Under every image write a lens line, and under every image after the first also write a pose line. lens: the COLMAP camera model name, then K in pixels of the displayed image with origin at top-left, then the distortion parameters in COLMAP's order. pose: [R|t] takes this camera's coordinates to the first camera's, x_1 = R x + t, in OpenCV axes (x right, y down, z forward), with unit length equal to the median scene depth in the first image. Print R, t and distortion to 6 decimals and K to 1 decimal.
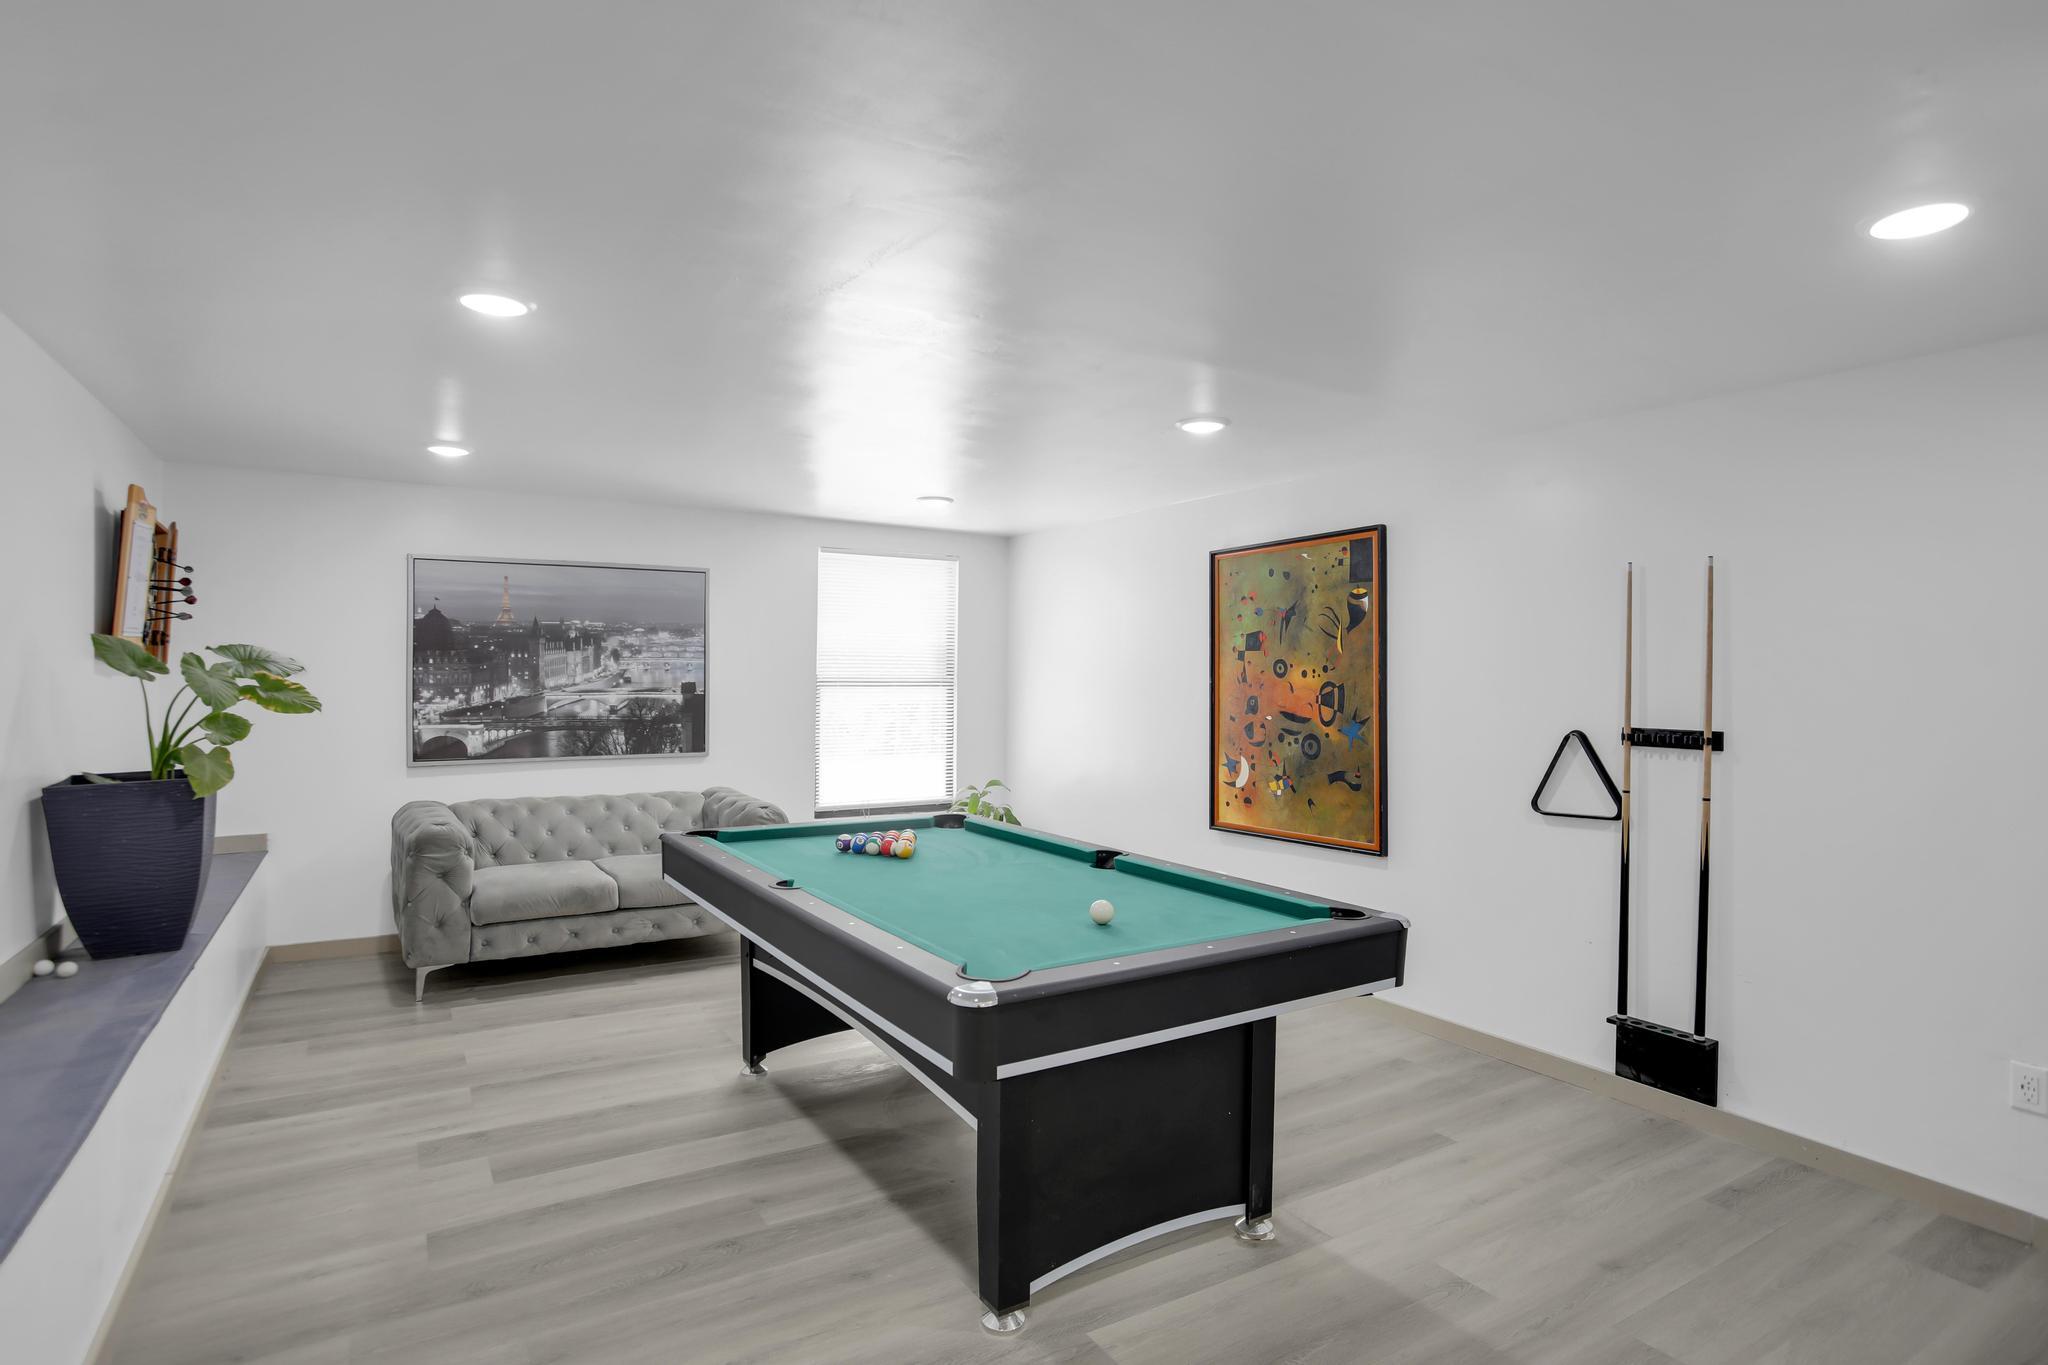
lens RADIAL K [[1036.5, 0, 1034.0], [0, 1036.5, 687.9], [0, 0, 1]] dist [-0.055829, 0.024702]
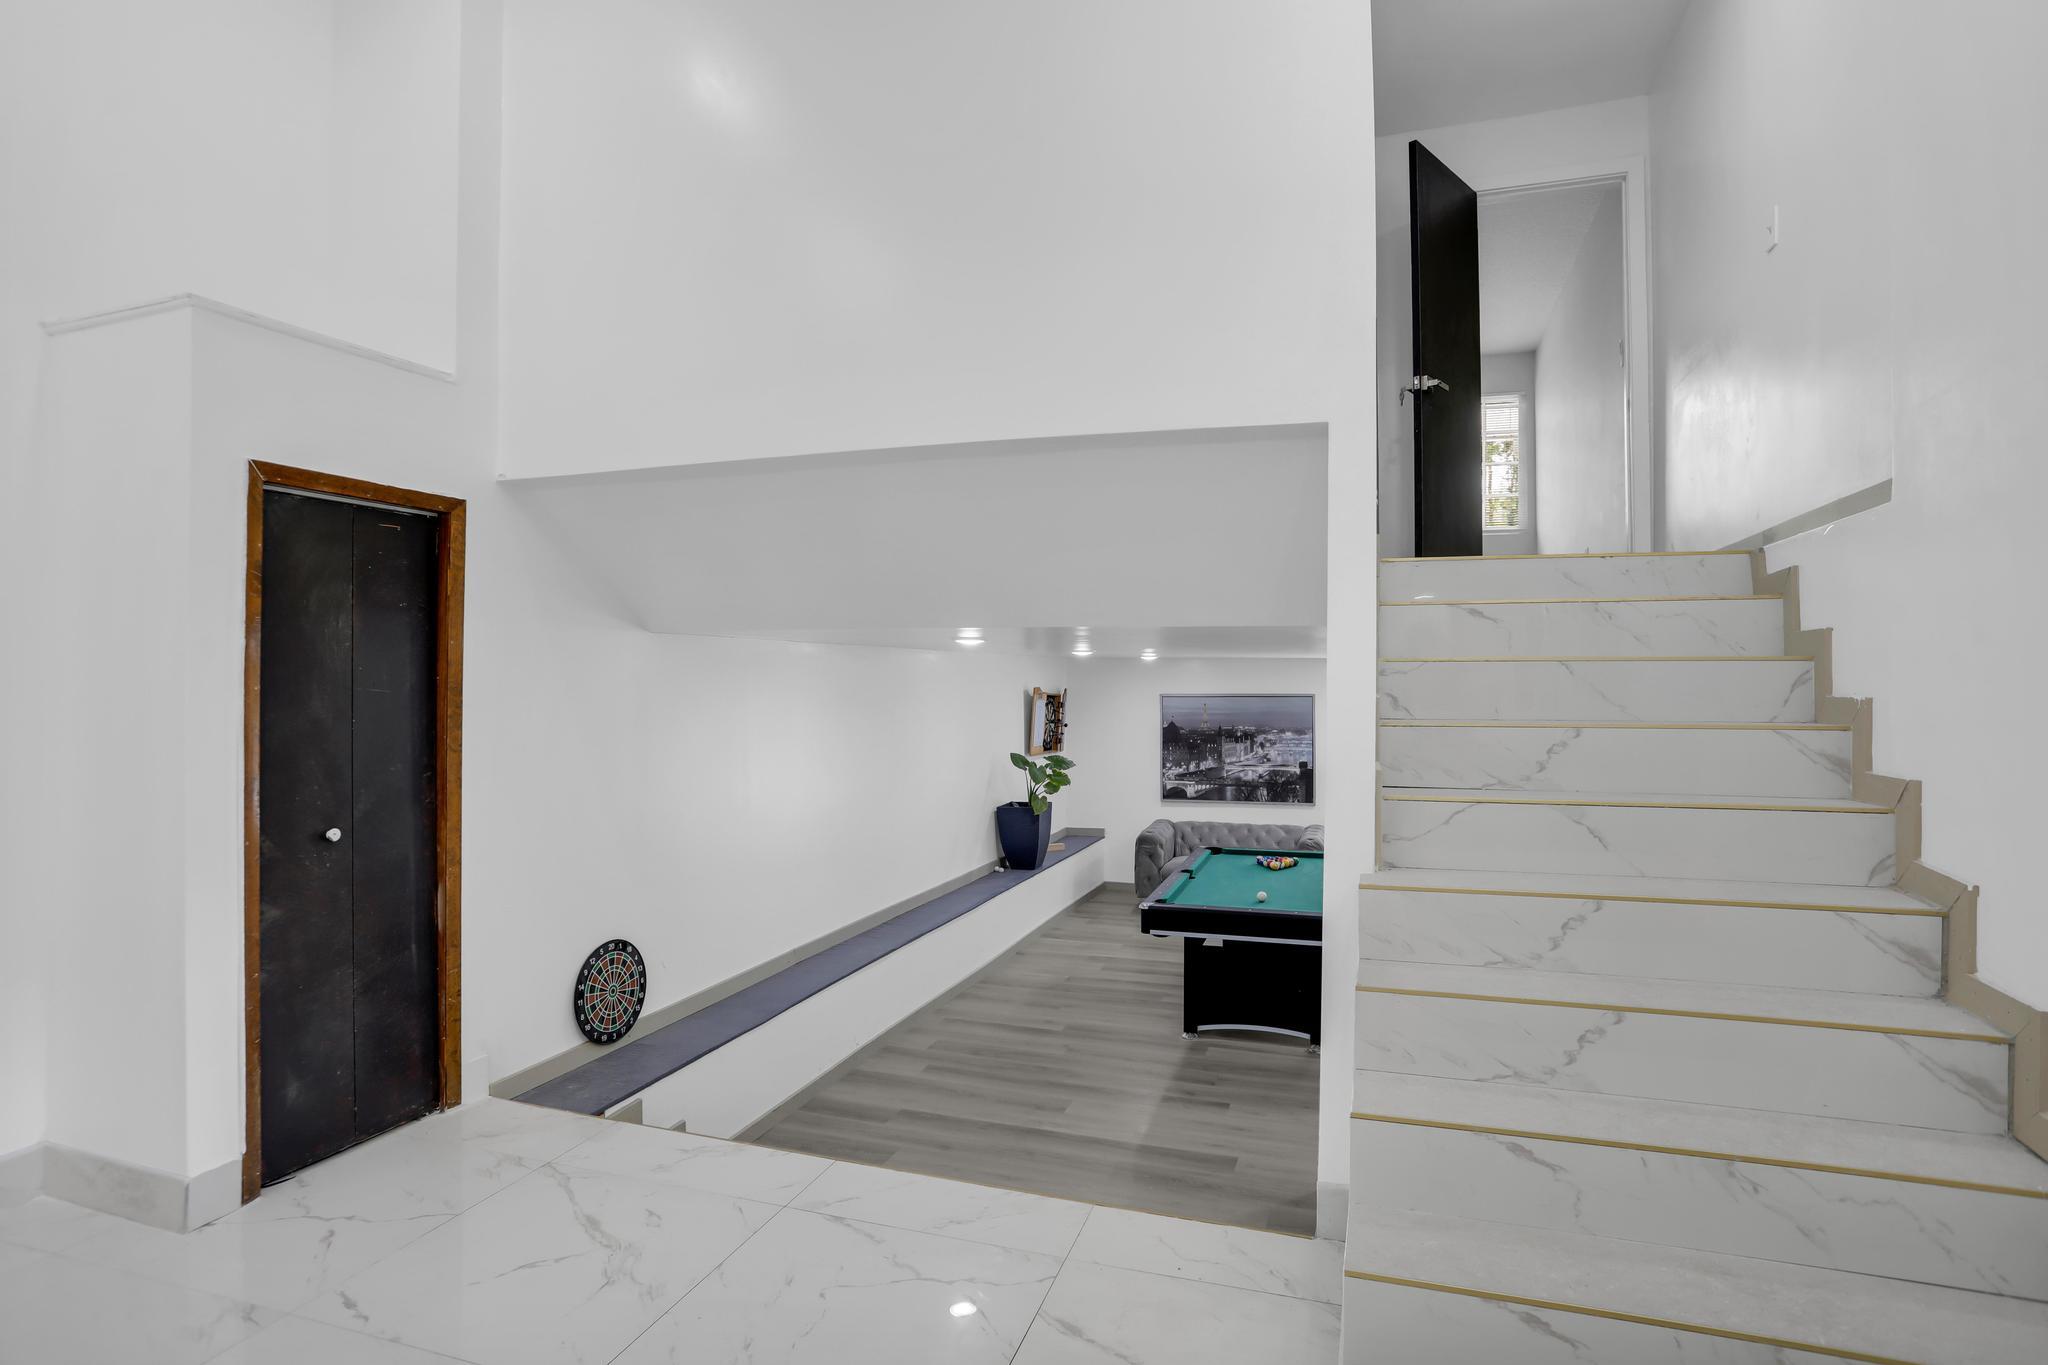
lens RADIAL K [[1036.5, 0, 1075.3], [0, 1036.5, 684.2], [0, 0, 1]] dist [-0.055829, 0.024702]
pose [[0.653093, -0.006471, -0.757250, 0.767716], [-0.007539, 0.999858, -0.015046, -0.113188], [0.757240, 0.015535, 0.652952, -0.426851]]
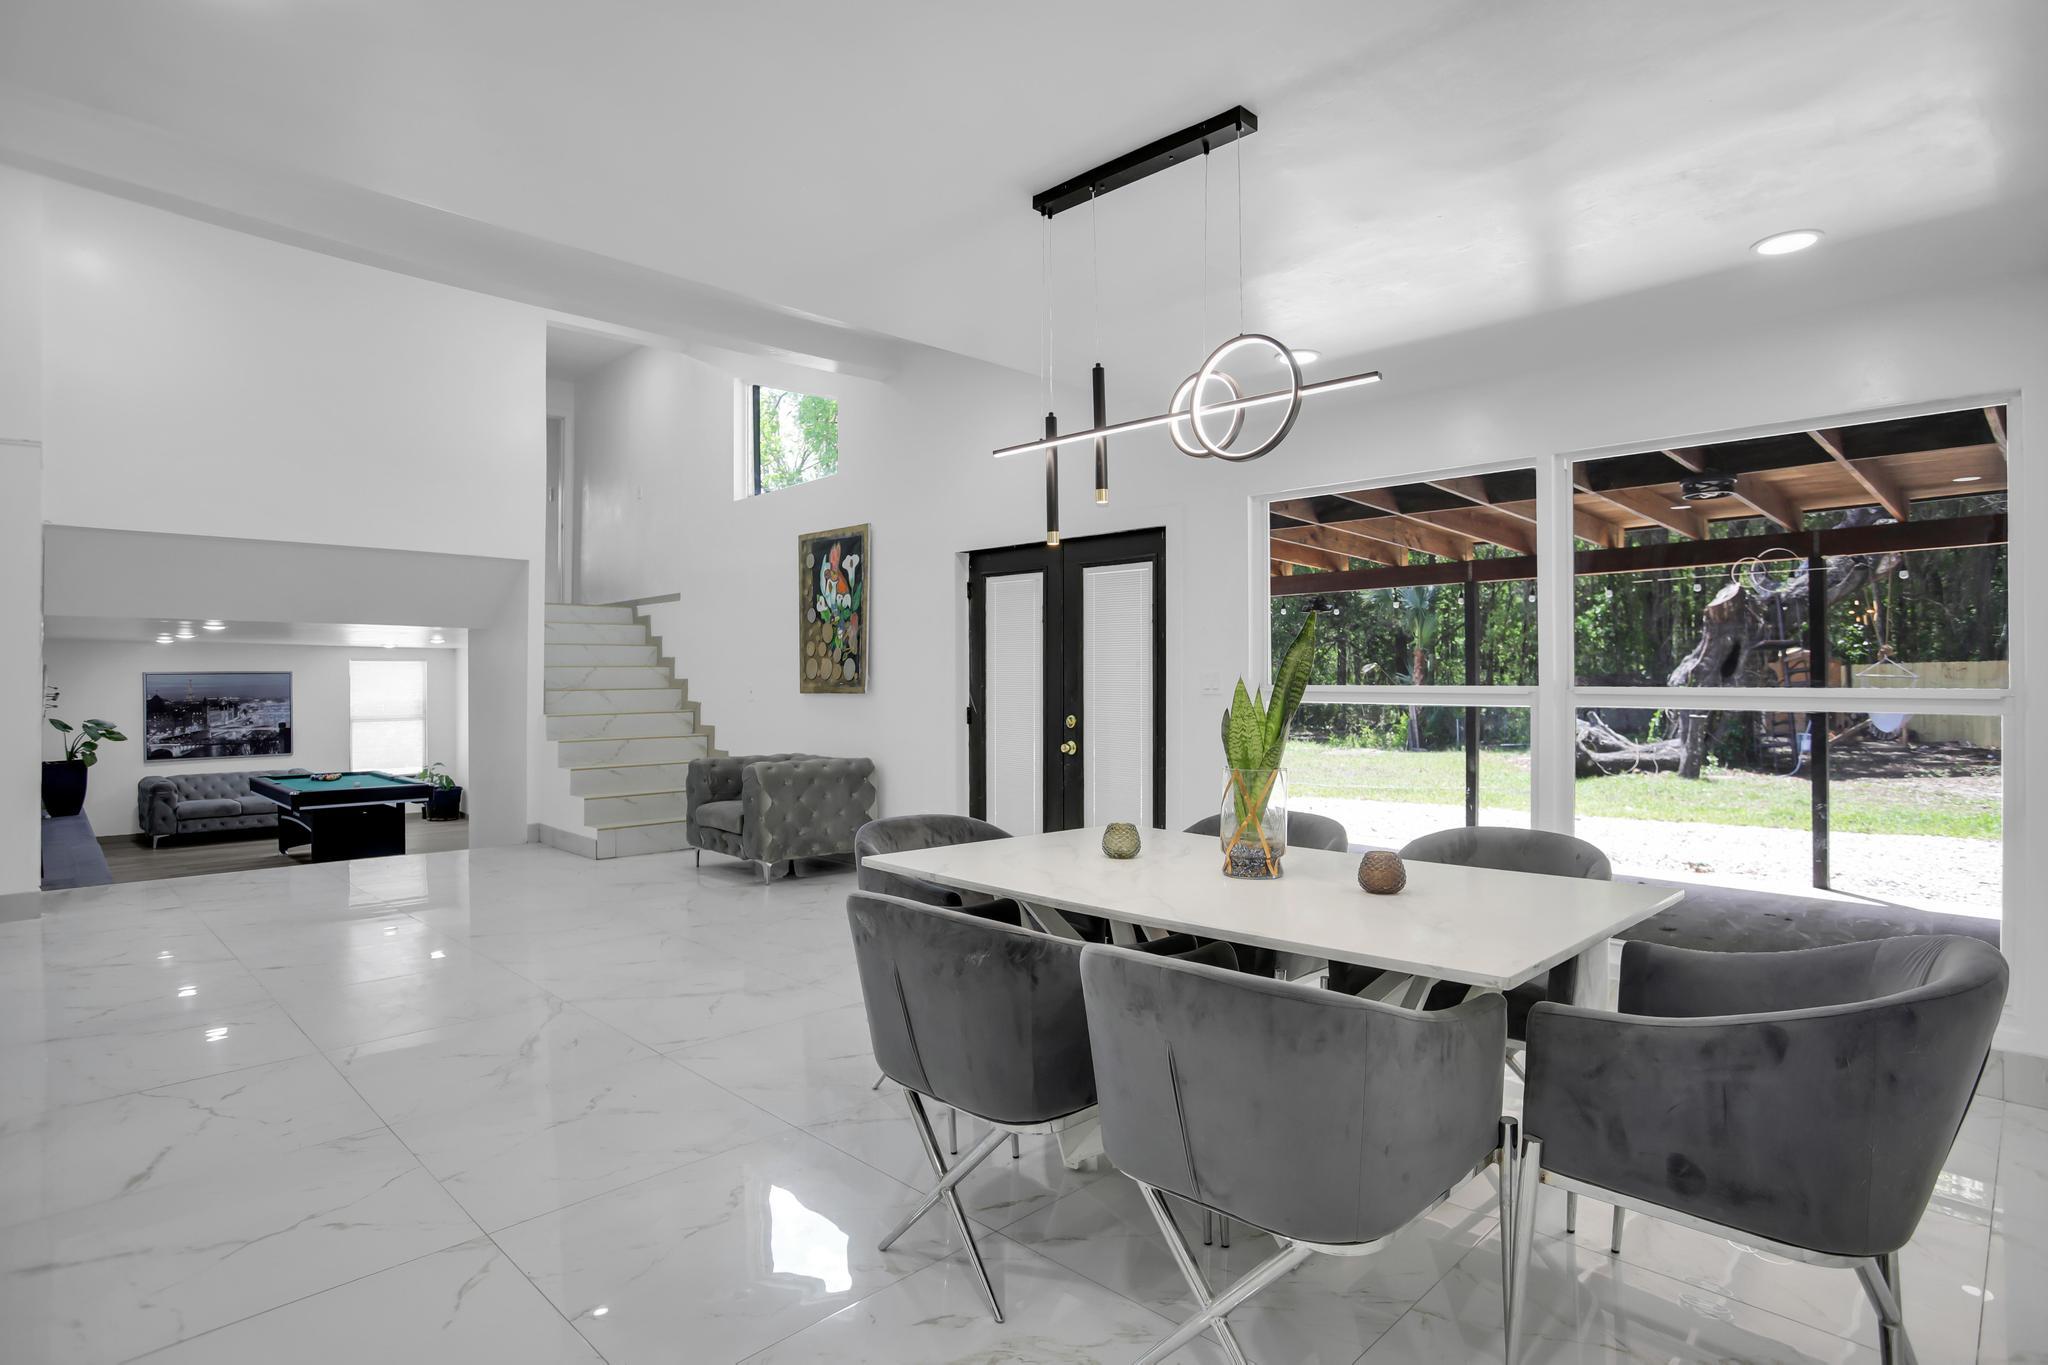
lens RADIAL K [[1036.5, 0, 1017.0], [0, 1036.5, 683.6], [0, 0, 1]] dist [-0.055829, 0.024702]
pose [[0.978526, -0.018362, 0.205306, 0.856704], [0.019998, 0.999783, -0.005901, -0.048857], [-0.205153, 0.009880, 0.978680, -1.640319]]
